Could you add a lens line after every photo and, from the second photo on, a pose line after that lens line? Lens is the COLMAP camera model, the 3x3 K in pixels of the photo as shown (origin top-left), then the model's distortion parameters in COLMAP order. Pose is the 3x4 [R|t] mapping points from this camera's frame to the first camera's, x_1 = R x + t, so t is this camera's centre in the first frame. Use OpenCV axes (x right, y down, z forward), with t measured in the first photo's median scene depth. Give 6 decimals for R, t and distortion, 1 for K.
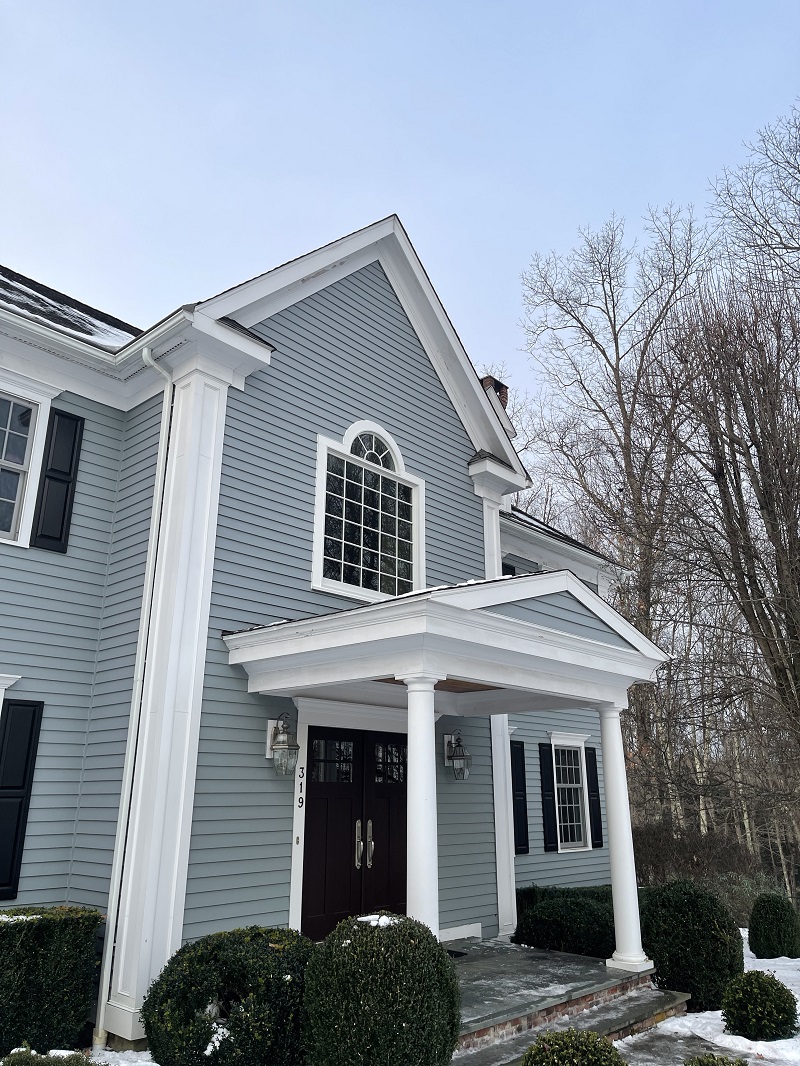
lens RADIAL K [[802.6, 0, 401.4], [0, 802.6, 538.7], [0, 0, 1]] dist [0.079369, -0.100914]
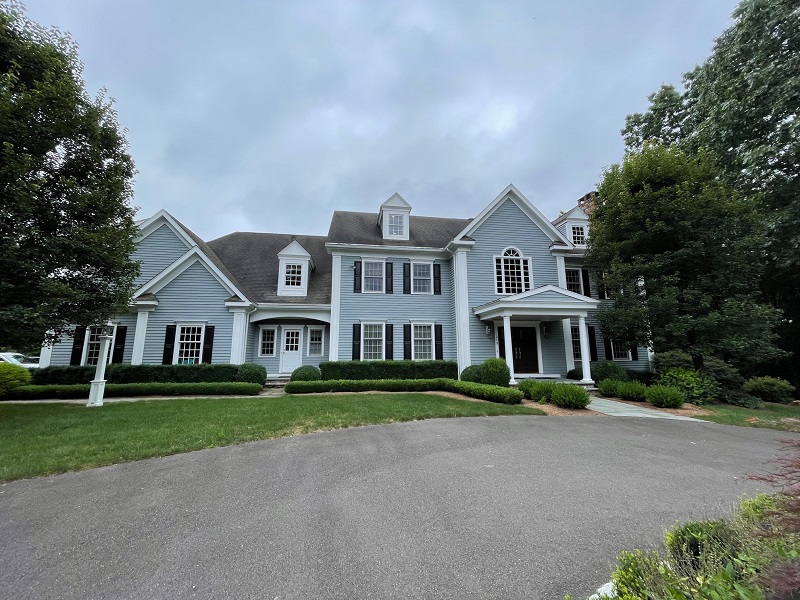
lens RADIAL K [[323.9, 0, 393.9], [0, 323.9, 296.9], [0, 0, 1]] dist [0.000258, 0.000060]
pose [[0.772911, -0.111404, -0.624658, 0.522576], [0.195700, 0.978326, 0.067668, -0.139109], [0.603581, -0.174547, 0.777961, -0.610377]]
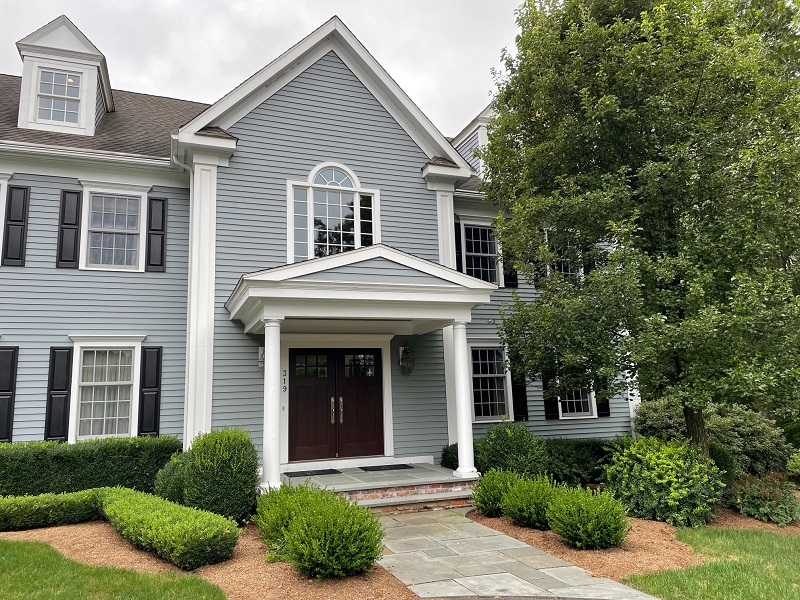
lens RADIAL K [[596.6, 0, 400.0], [0, 596.6, 300.0], [0, 0, 1]] dist [0.150373, -0.209178]
pose [[0.889784, -0.107668, -0.443500, 0.670541], [0.170834, 0.979700, 0.104900, 0.026219], [0.423202, -0.169103, 0.890114, -0.066357]]
